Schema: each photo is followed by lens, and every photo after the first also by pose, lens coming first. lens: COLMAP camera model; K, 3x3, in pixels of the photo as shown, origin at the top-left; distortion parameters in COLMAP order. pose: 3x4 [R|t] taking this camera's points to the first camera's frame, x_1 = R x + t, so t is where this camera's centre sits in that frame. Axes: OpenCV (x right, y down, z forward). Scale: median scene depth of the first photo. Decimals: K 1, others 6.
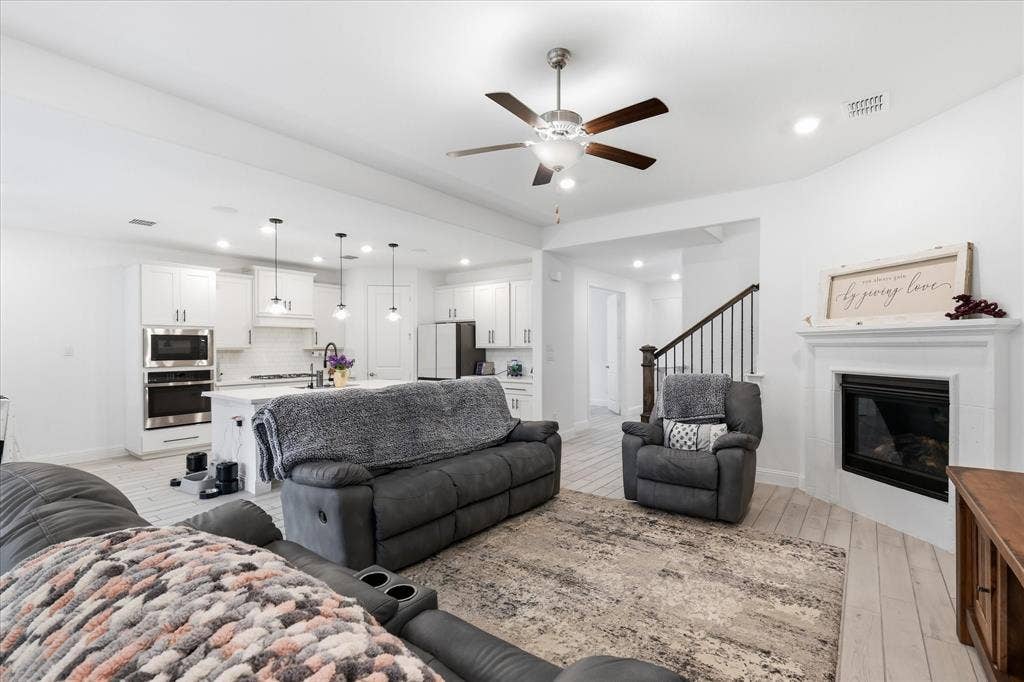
lens RADIAL K [[456.0, 0, 511.0], [0, 456.0, 344.7], [0, 0, 1]] dist [0.006517, 0.000361]
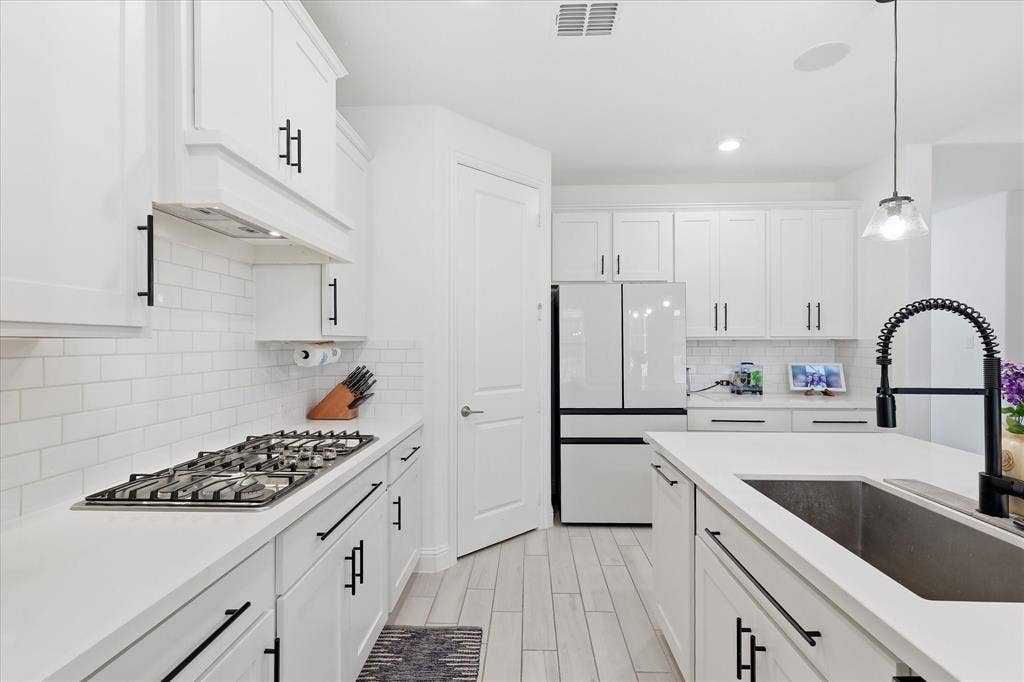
lens RADIAL K [[456.0, 0, 514.3], [0, 456.0, 343.2], [0, 0, 1]] dist [0.006517, 0.000361]
pose [[0.820885, 0.000320, 0.571093, -0.564786], [-0.002472, 0.999992, 0.002994, 0.011553], [-0.571088, -0.003869, 0.820880, 0.803656]]
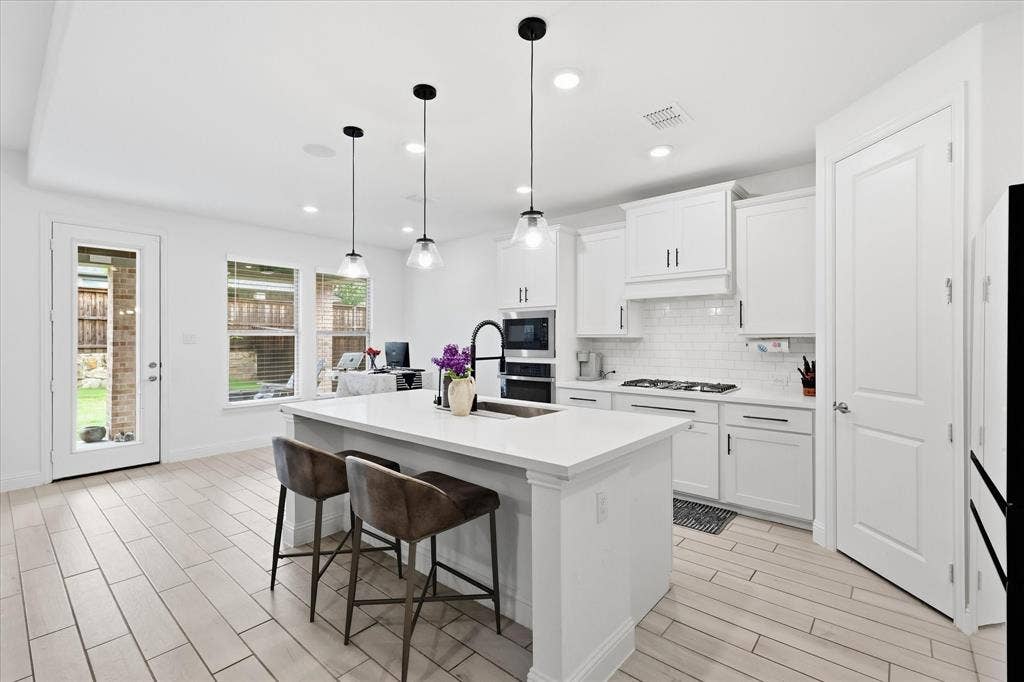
lens RADIAL K [[456.0, 0, 520.5], [0, 456.0, 339.1], [0, 0, 1]] dist [0.006517, 0.000361]
pose [[-0.045805, 0.004468, -0.998940, 0.071157], [0.004048, 0.999983, 0.004287, 0.010083], [0.998942, -0.003847, -0.045823, 0.900587]]
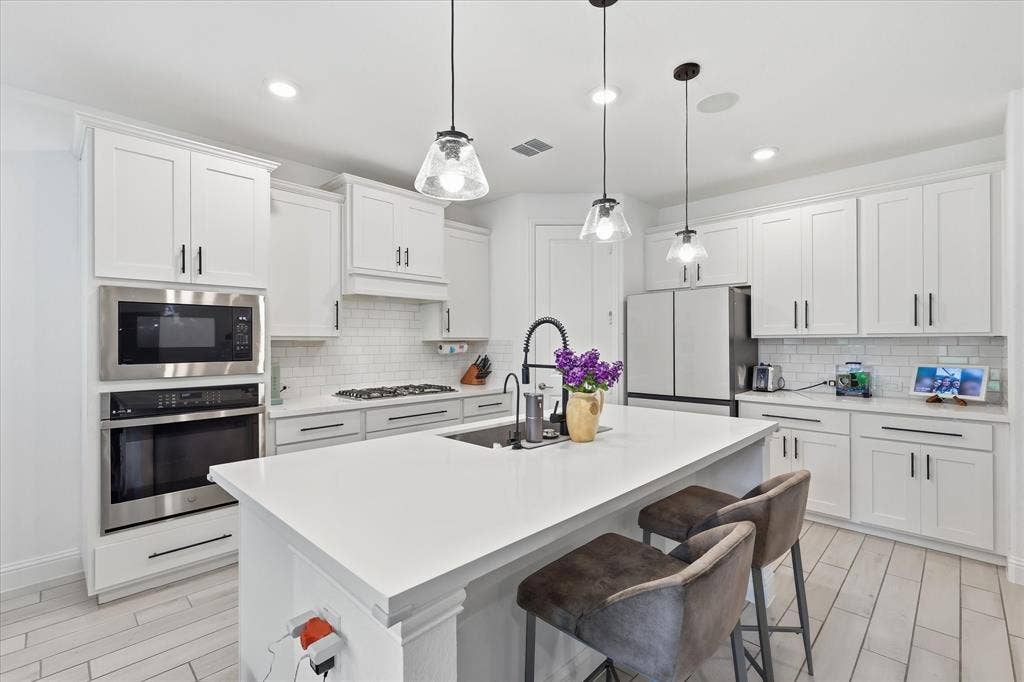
lens RADIAL K [[456.0, 0, 514.4], [0, 456.0, 339.7], [0, 0, 1]] dist [0.006517, 0.000361]
pose [[0.992721, -0.001395, -0.120429, -0.321113], [0.001226, 0.999998, -0.001480, 0.011099], [0.120431, 0.001322, 0.992721, 0.531583]]
